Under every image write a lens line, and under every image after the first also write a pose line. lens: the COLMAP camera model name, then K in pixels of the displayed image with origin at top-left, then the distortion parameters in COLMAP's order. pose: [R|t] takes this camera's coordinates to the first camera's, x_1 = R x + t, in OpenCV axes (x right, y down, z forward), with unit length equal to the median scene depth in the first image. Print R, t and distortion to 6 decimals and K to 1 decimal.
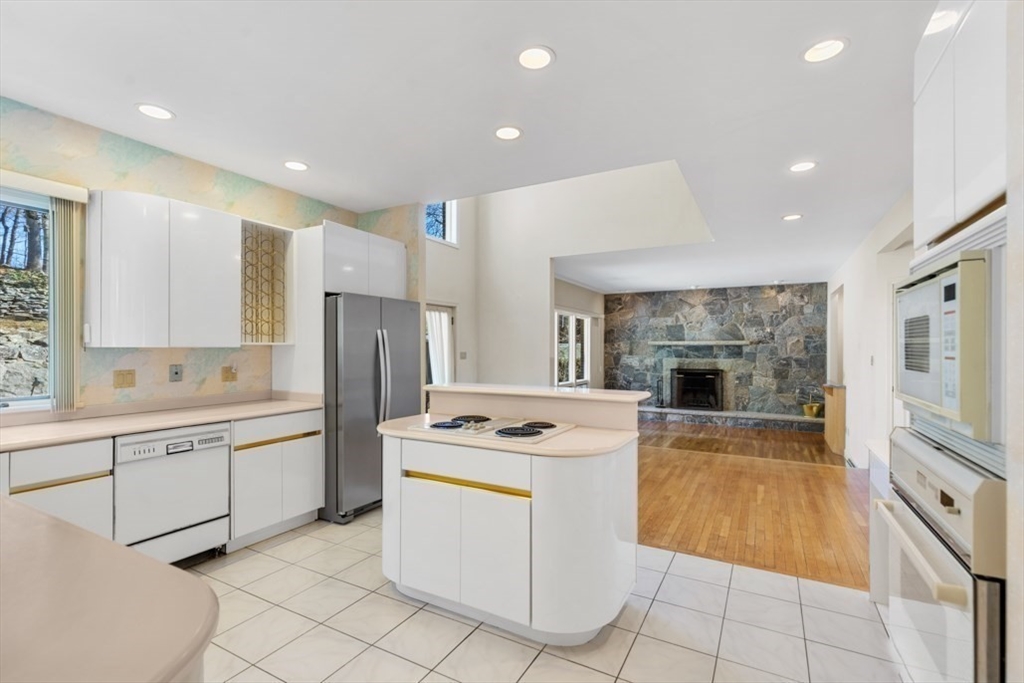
lens RADIAL K [[469.4, 0, 502.1], [0, 469.4, 346.7], [0, 0, 1]] dist [0.013024, -0.003417]
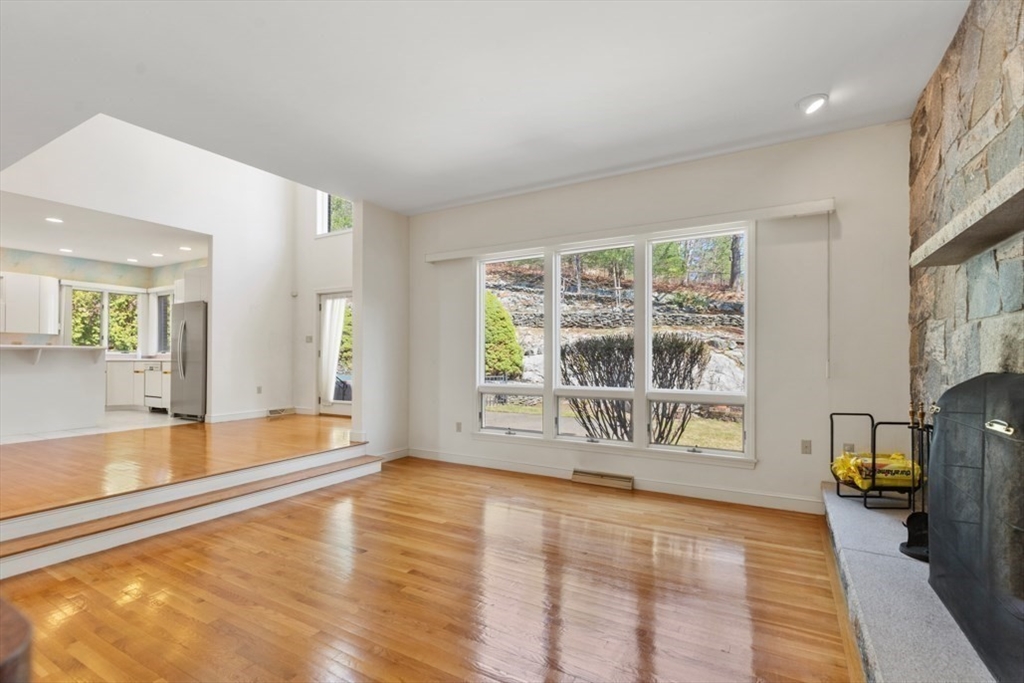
lens RADIAL K [[469.4, 0, 515.0], [0, 469.4, 354.2], [0, 0, 1]] dist [0.013024, -0.003417]
pose [[-0.008994, -0.007203, -0.999934, 0.605625], [0.003974, 0.999966, -0.007239, 0.043566], [0.999952, -0.004038, -0.008965, 0.895331]]
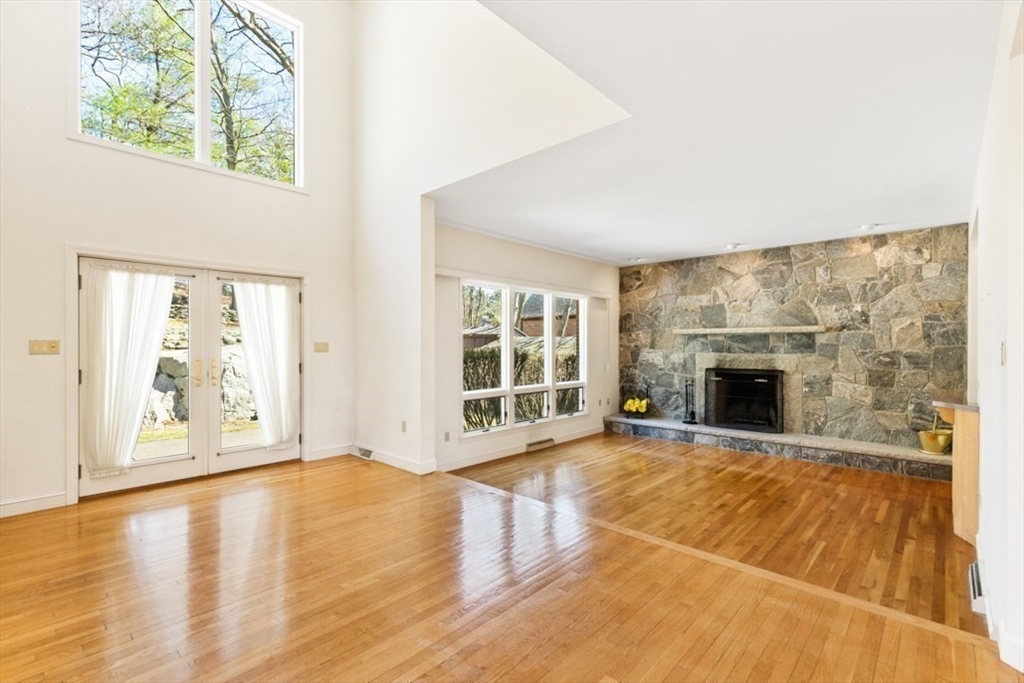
lens RADIAL K [[469.4, 0, 504.6], [0, 469.4, 343.9], [0, 0, 1]] dist [0.013024, -0.003417]
pose [[0.970555, -0.002352, -0.240869, 0.260724], [0.002858, 0.999994, 0.001750, 0.009882], [0.240864, -0.002387, 0.970556, 0.278325]]
